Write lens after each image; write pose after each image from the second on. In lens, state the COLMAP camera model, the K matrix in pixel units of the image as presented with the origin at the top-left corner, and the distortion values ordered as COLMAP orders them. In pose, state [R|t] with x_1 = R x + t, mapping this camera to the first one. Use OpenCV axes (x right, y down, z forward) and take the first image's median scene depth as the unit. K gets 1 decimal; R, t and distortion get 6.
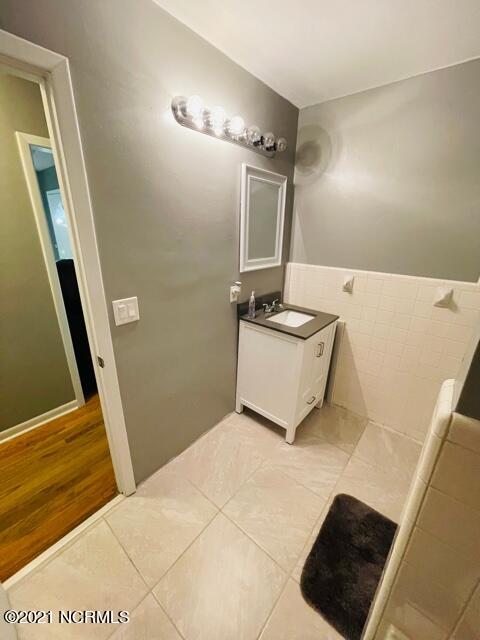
lens RADIAL K [[256.9, 0, 237.6], [0, 256.9, 320.0], [0, 0, 1]] dist [-0.002270, 0.000629]
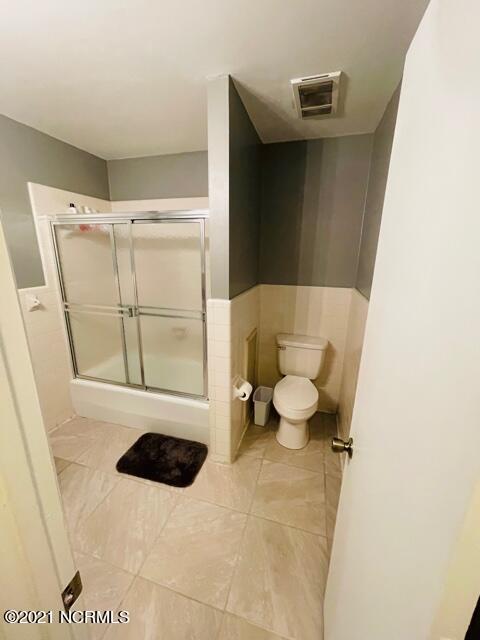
lens RADIAL K [[256.9, 0, 237.7], [0, 256.9, 319.0], [0, 0, 1]] dist [-0.002270, 0.000629]
pose [[-0.415031, -0.251318, 0.874407, -0.728546], [0.286124, 0.876272, 0.387661, -0.230488], [-0.863645, 0.411080, -0.291772, 0.612607]]
